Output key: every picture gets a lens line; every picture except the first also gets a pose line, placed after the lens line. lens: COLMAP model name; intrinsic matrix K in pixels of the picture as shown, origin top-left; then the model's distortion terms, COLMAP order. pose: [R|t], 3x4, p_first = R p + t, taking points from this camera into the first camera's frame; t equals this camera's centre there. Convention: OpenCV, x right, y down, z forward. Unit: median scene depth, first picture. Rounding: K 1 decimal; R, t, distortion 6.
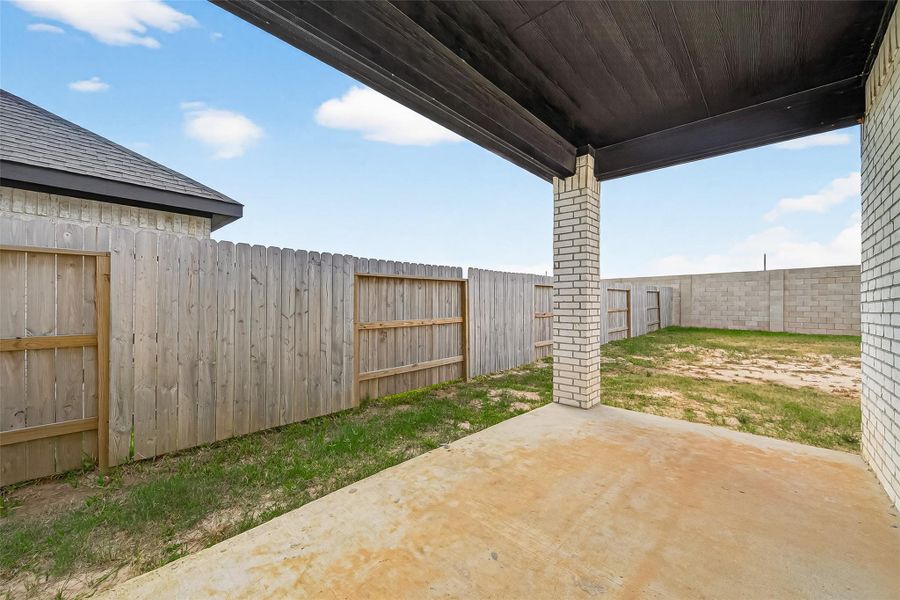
lens RADIAL K [[367.1, 0, 450.0], [0, 367.1, 300.0], [0, 0, 1]] dist [0.000045, -0.000083]
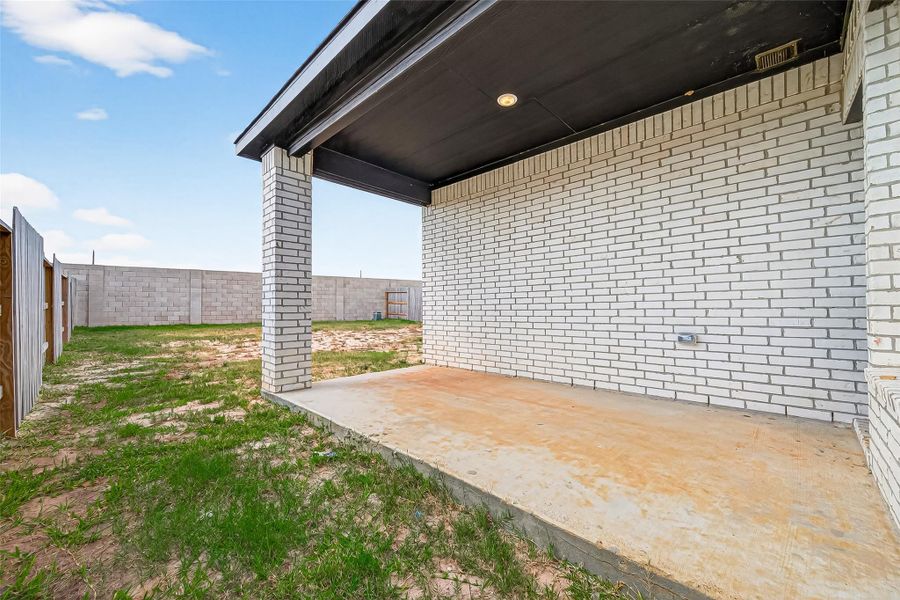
lens RADIAL K [[367.1, 0, 450.0], [0, 367.1, 300.0], [0, 0, 1]] dist [0.000045, -0.000083]
pose [[-0.018188, 0.015068, 0.999721, -0.668740], [-0.006412, 0.999864, -0.015187, 0.060000], [-0.999814, -0.006687, -0.018088, 0.608920]]
